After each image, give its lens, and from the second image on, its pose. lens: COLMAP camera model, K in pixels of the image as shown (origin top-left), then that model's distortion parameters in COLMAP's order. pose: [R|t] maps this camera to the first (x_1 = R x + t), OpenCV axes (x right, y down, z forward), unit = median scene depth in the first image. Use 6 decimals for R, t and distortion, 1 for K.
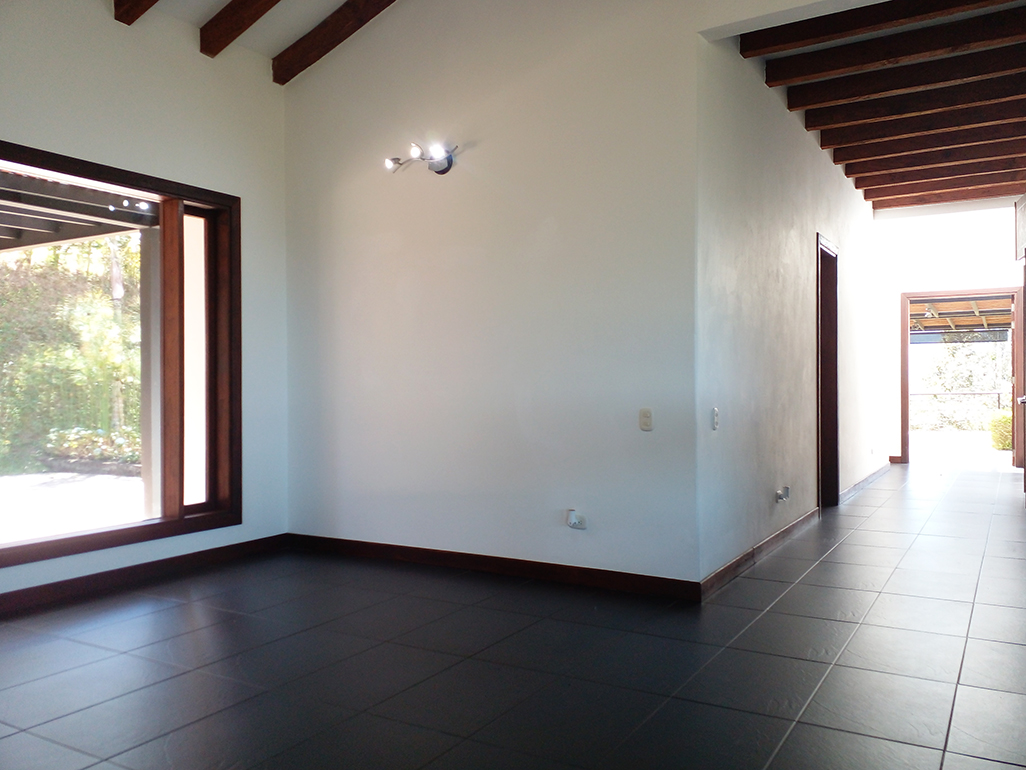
lens RADIAL K [[824.0, 0, 519.7], [0, 824.0, 386.8], [0, 0, 1]] dist [0.103053, -0.150351]
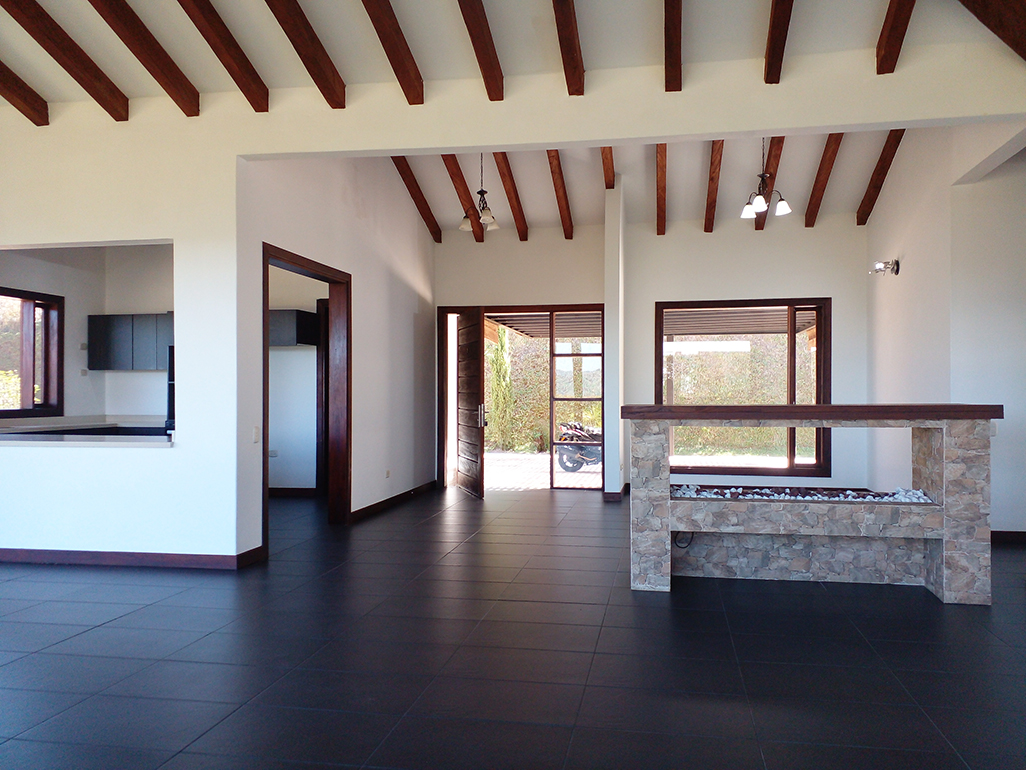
lens RADIAL K [[824.0, 0, 519.7], [0, 824.0, 386.8], [0, 0, 1]] dist [0.103053, -0.150351]
pose [[0.338292, 0.002798, -0.941037, 0.902048], [-0.007748, 0.999970, 0.000188, -0.021096], [0.941009, 0.007227, 0.338304, -0.199158]]
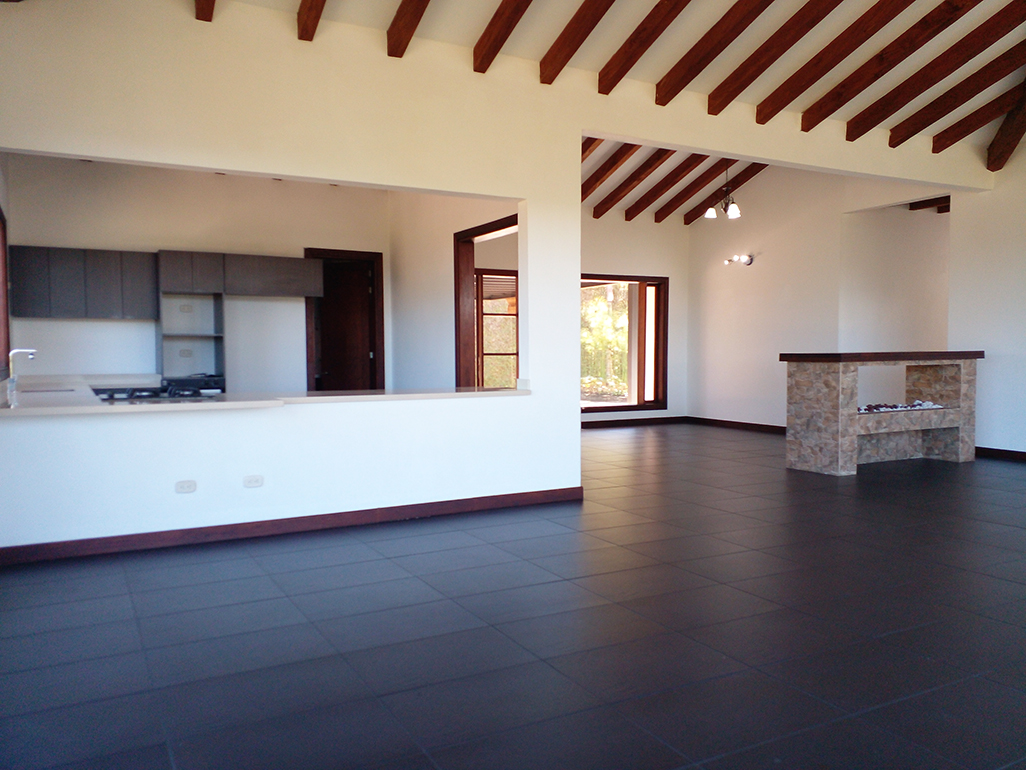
lens RADIAL K [[824.0, 0, 519.7], [0, 824.0, 386.8], [0, 0, 1]] dist [0.103053, -0.150351]
pose [[0.861538, 0.027994, -0.506920, 0.418741], [-0.007552, 0.999075, 0.042338, -0.002935], [0.507636, -0.032647, 0.860953, -1.048044]]
